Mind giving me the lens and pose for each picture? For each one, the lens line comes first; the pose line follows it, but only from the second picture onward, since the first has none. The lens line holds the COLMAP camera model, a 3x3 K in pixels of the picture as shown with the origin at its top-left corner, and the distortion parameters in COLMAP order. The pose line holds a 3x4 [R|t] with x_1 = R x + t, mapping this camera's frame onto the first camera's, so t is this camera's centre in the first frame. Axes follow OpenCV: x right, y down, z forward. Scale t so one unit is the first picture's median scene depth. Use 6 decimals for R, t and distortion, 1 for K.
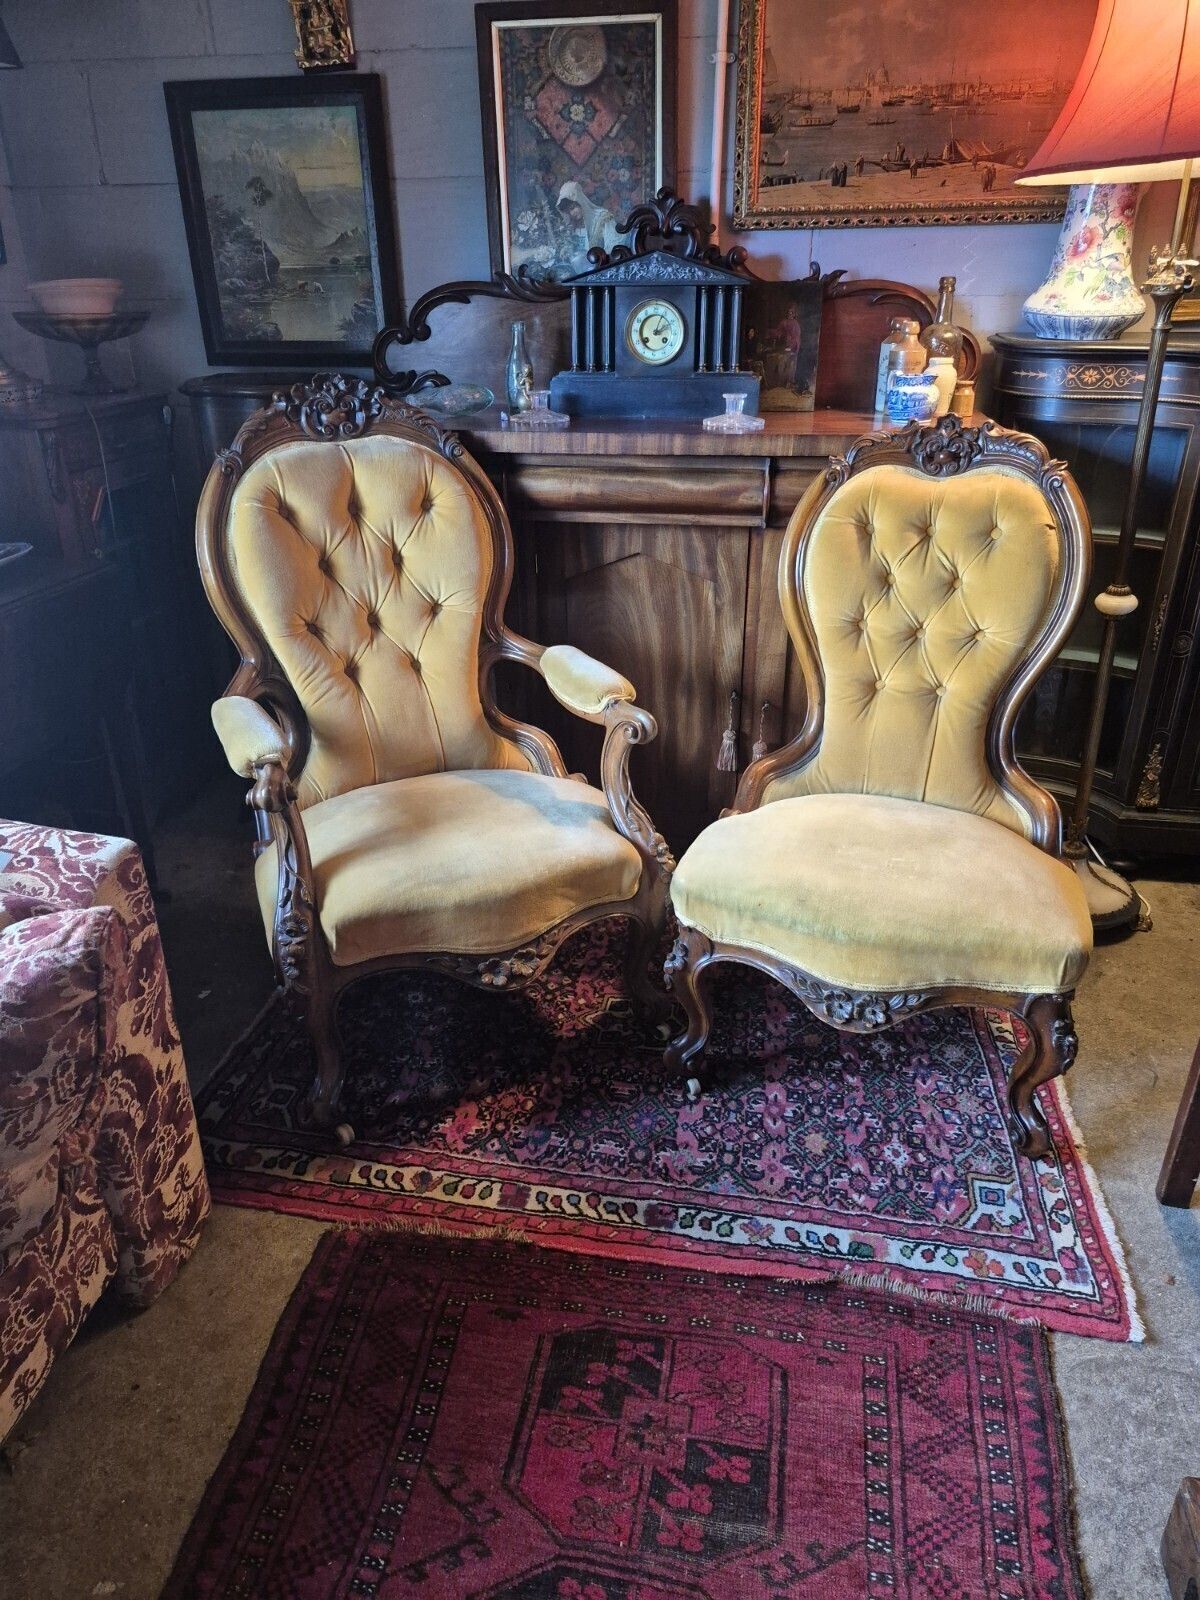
lens RADIAL K [[1092.3, 0, 601.2], [0, 1092.3, 805.0], [0, 0, 1]] dist [0.105017, -0.140461]
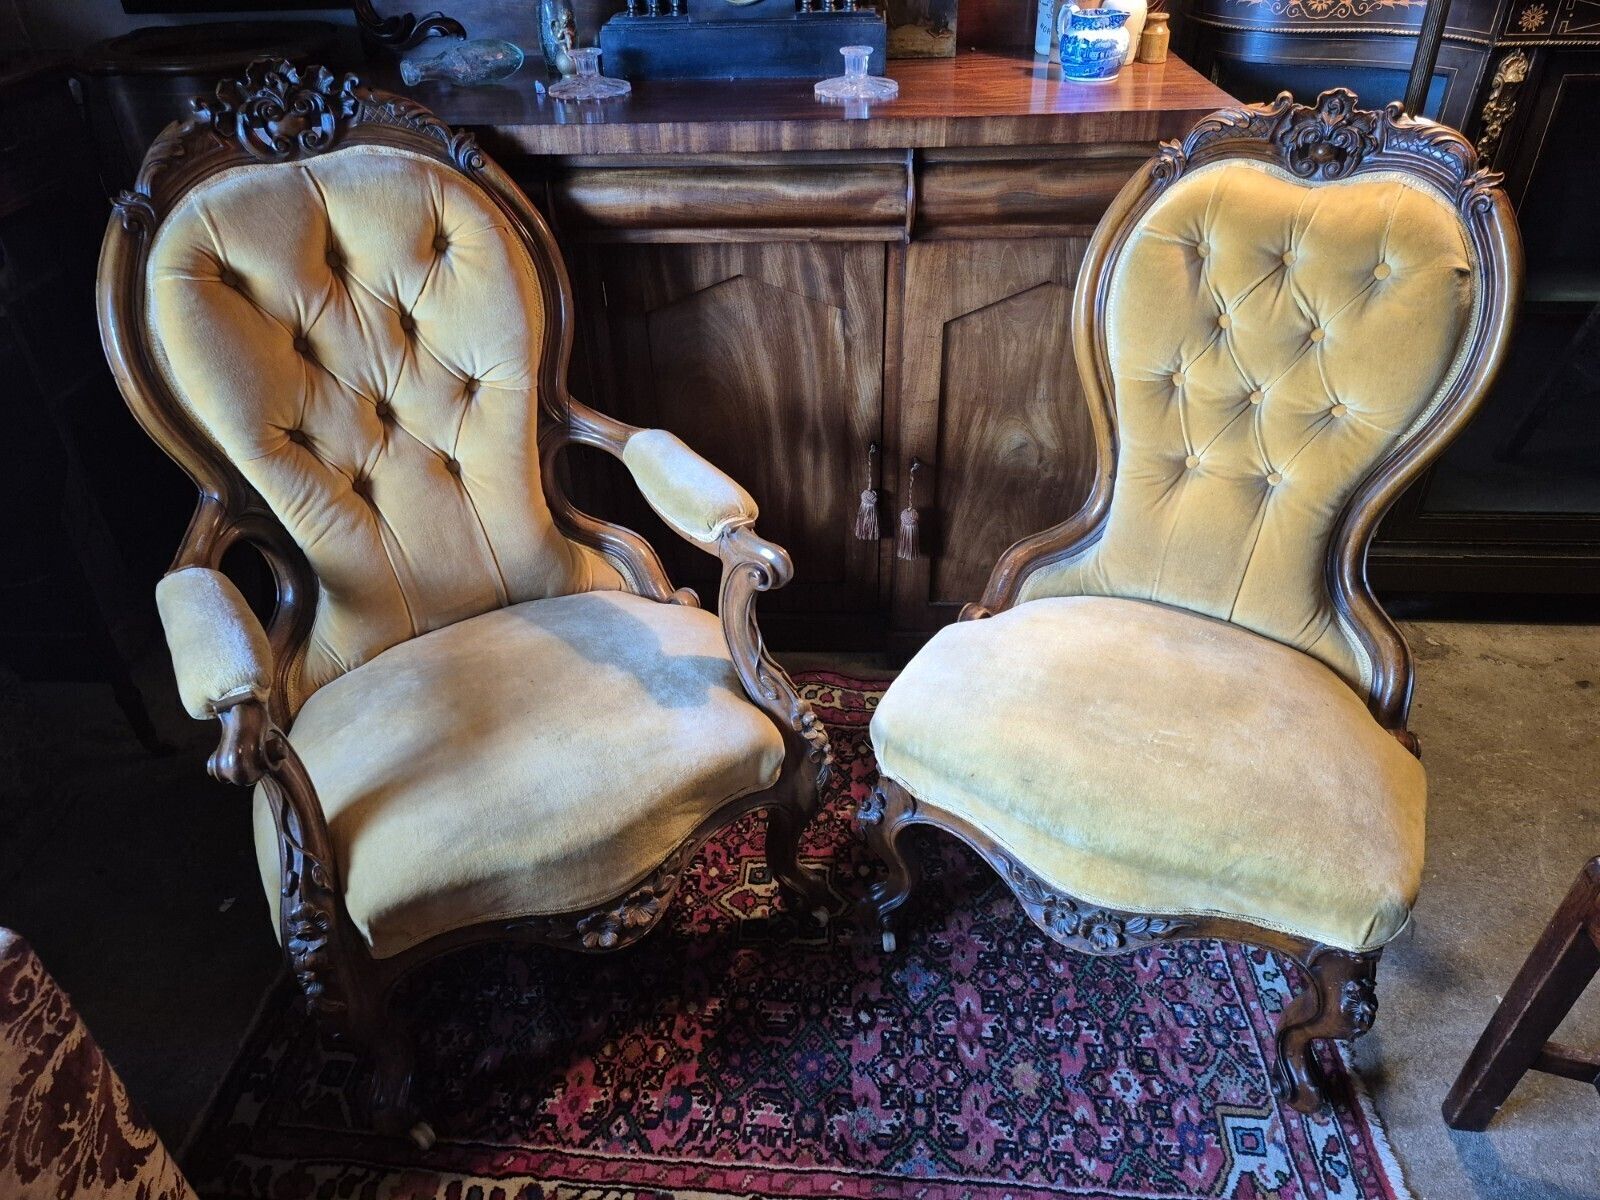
lens RADIAL K [[1094.3, 0, 785.6], [0, 1094.3, 591.1], [0, 0, 1]] dist [0.087884, -0.109061]
pose [[0.994440, -0.079123, 0.069482, -0.005594], [0.066240, 0.982983, 0.171337, -0.180756], [-0.081856, -0.165782, 0.982759, 0.274503]]
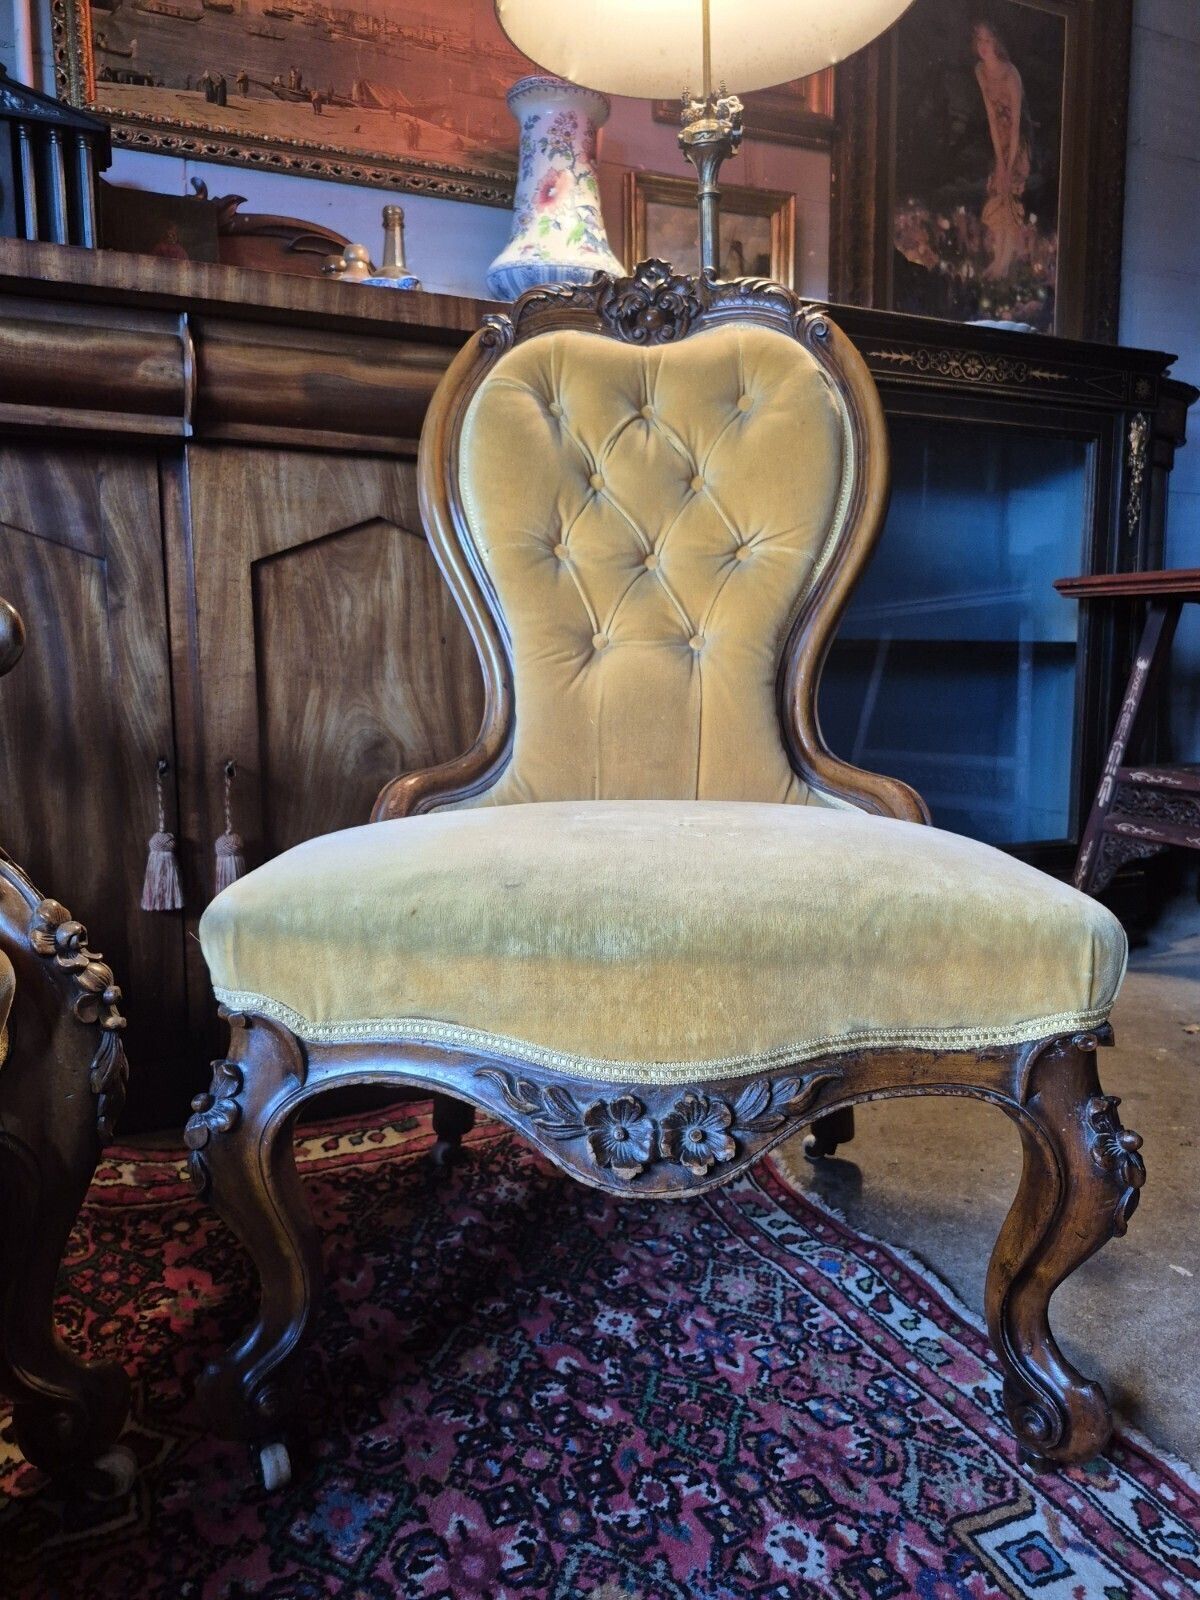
lens RADIAL K [[1119.9, 0, 599.3], [0, 1119.9, 792.0], [0, 0, 1]] dist [0.040567, -0.038115]
pose [[0.840636, -0.058854, 0.538393, 0.001979], [0.231418, 0.937795, -0.258817, 0.139754], [-0.489670, 0.342165, 0.801965, 0.581616]]
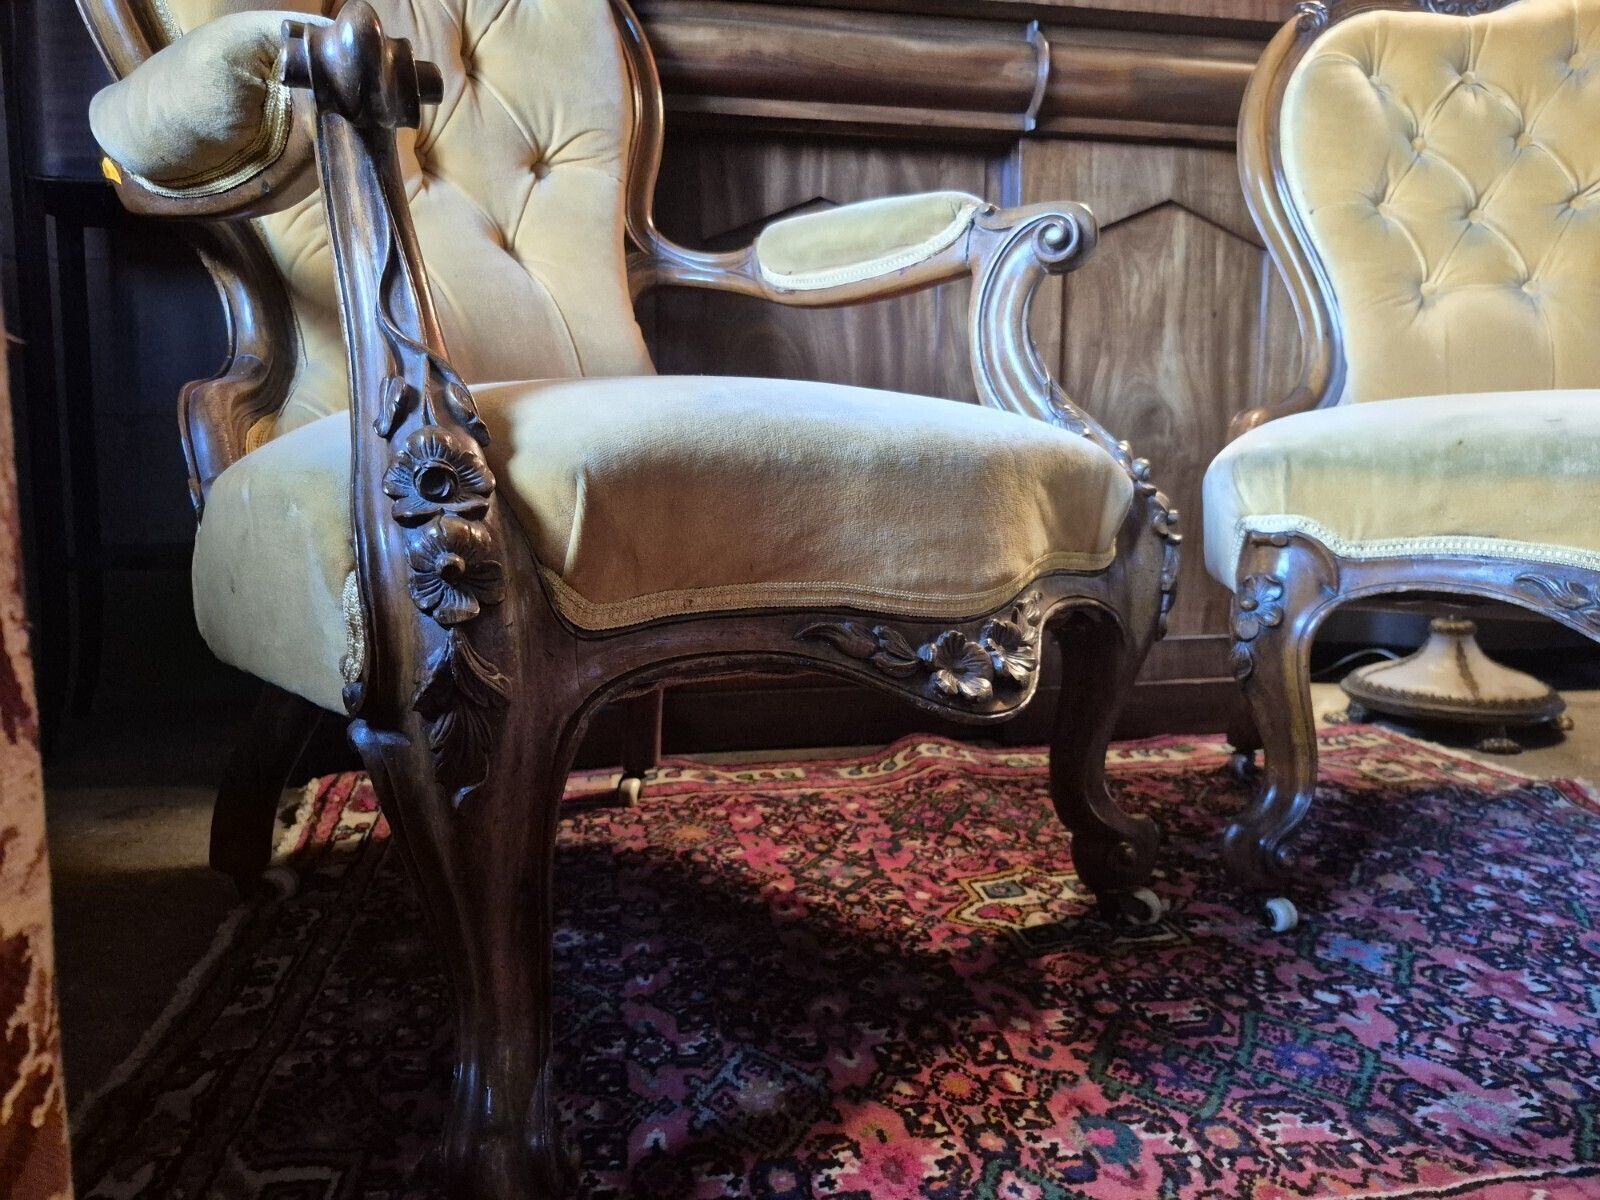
lens RADIAL K [[1119.9, 0, 796.8], [0, 1119.9, 594.6], [0, 0, 1]] dist [0.040567, -0.038115]
pose [[0.939176, -0.038543, 0.341266, -0.261919], [0.144700, 0.945587, -0.291424, 0.218331], [-0.311465, 0.323080, 0.893649, 0.627158]]
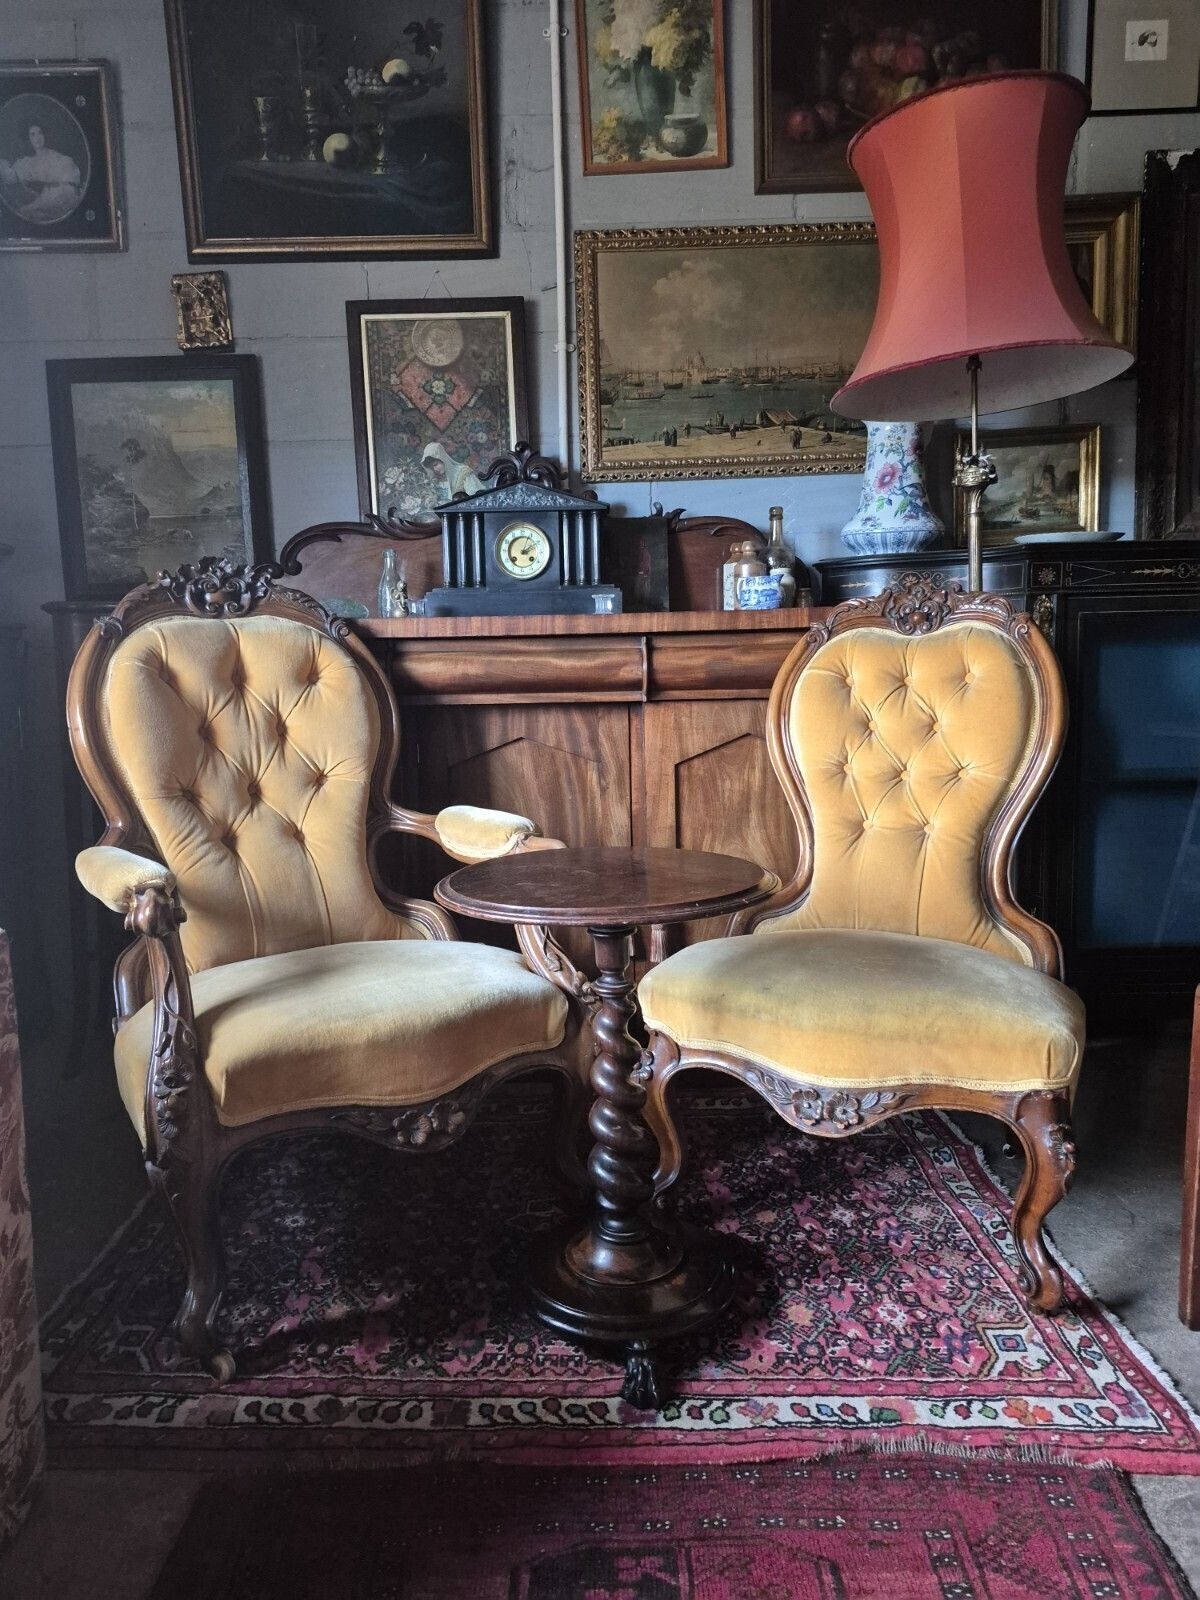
lens RADIAL K [[1097.2, 0, 583.1], [0, 1097.2, 784.6], [0, 0, 1]] dist [0.083420, -0.106676]
pose [[0.986956, -0.032250, 0.157726, -0.087935], [0.083061, 0.941267, -0.327288, 0.181931], [-0.137908, 0.336120, 0.931668, 0.087309]]
